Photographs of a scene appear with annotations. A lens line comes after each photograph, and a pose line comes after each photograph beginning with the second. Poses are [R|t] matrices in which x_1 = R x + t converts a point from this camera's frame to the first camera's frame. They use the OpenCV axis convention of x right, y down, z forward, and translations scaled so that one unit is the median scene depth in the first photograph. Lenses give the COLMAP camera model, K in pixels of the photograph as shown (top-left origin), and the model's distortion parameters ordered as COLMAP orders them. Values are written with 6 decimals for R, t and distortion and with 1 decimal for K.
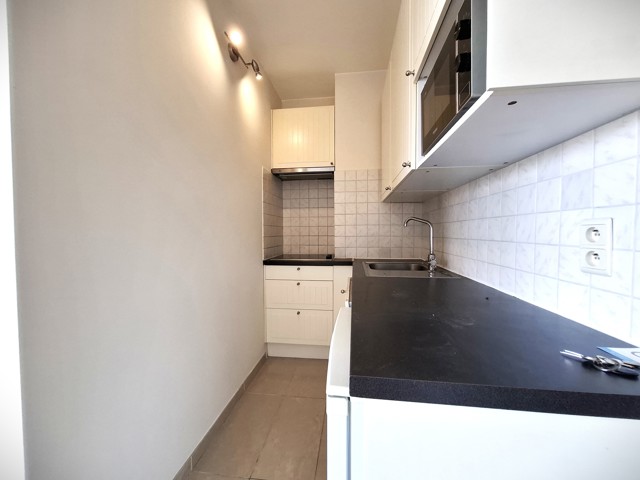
lens RADIAL K [[252.1, 0, 320.0], [0, 252.1, 240.0], [0, 0, 1]] dist [-0.001333, 0.000001]
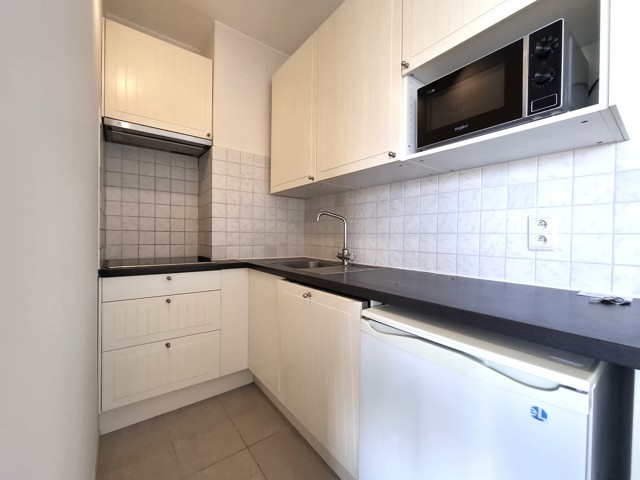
lens RADIAL K [[263.5, 0, 320.0], [0, 263.5, 240.0], [0, 0, 1]] dist [-0.009303, -0.000003]
pose [[0.719502, 0.002975, 0.694484, -0.269653], [0.005874, 0.999929, -0.010369, 0.021739], [-0.694465, 0.011540, 0.719434, 0.215472]]
